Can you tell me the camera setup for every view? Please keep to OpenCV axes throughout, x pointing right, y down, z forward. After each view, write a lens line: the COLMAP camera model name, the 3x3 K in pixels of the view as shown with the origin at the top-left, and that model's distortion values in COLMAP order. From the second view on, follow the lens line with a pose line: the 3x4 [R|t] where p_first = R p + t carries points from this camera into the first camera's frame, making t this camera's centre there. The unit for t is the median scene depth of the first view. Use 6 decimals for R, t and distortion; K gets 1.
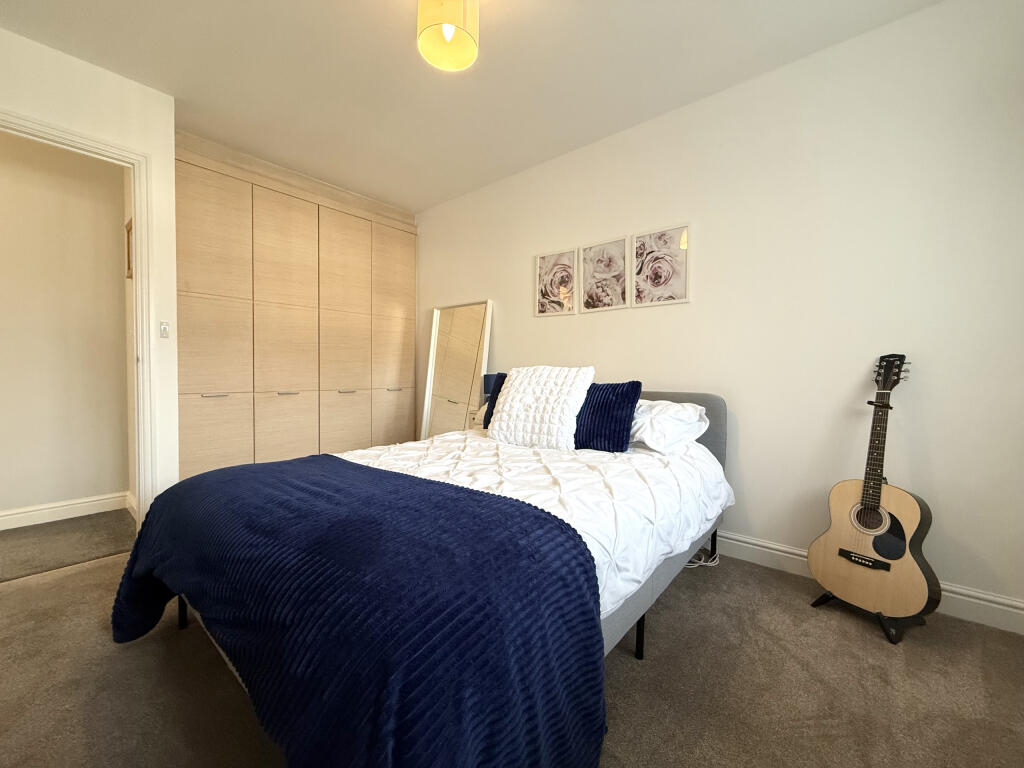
lens RADIAL K [[407.2, 0, 508.1], [0, 407.2, 382.2], [0, 0, 1]] dist [-0.001135, 0.000039]
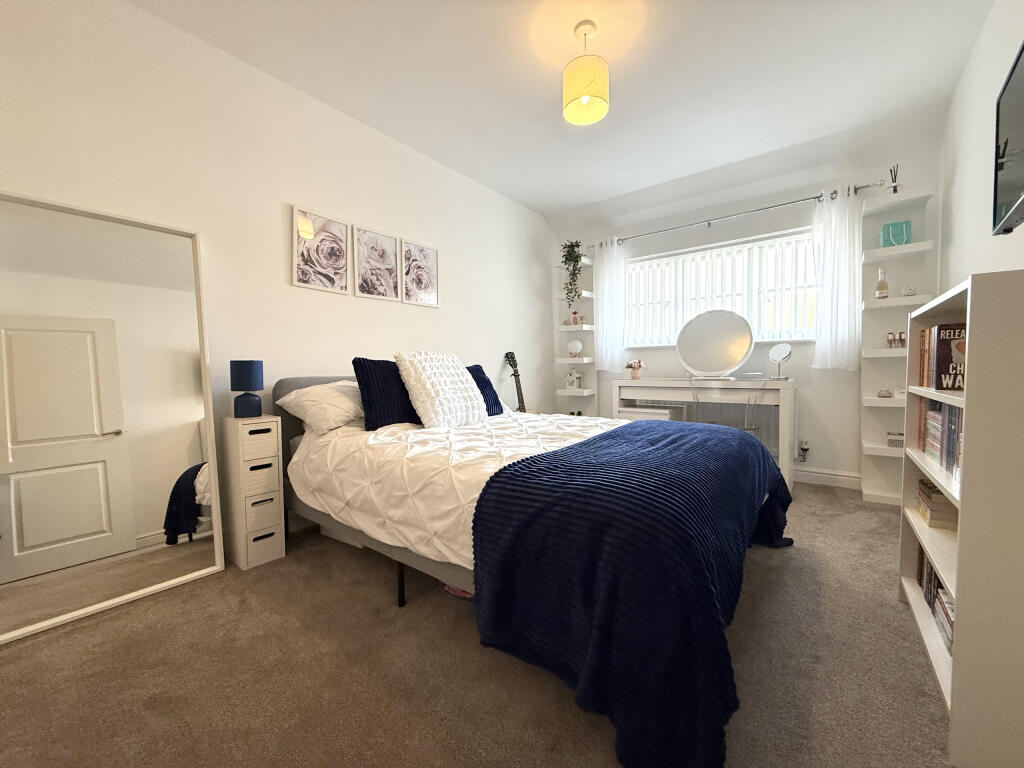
lens RADIAL K [[407.2, 0, 508.1], [0, 407.2, 382.2], [0, 0, 1]] dist [-0.001135, 0.000039]
pose [[-0.043477, -0.043899, 0.998090, -0.809535], [0.031230, 0.998486, 0.045276, -0.002156], [-0.998566, 0.033139, -0.042040, 0.719008]]
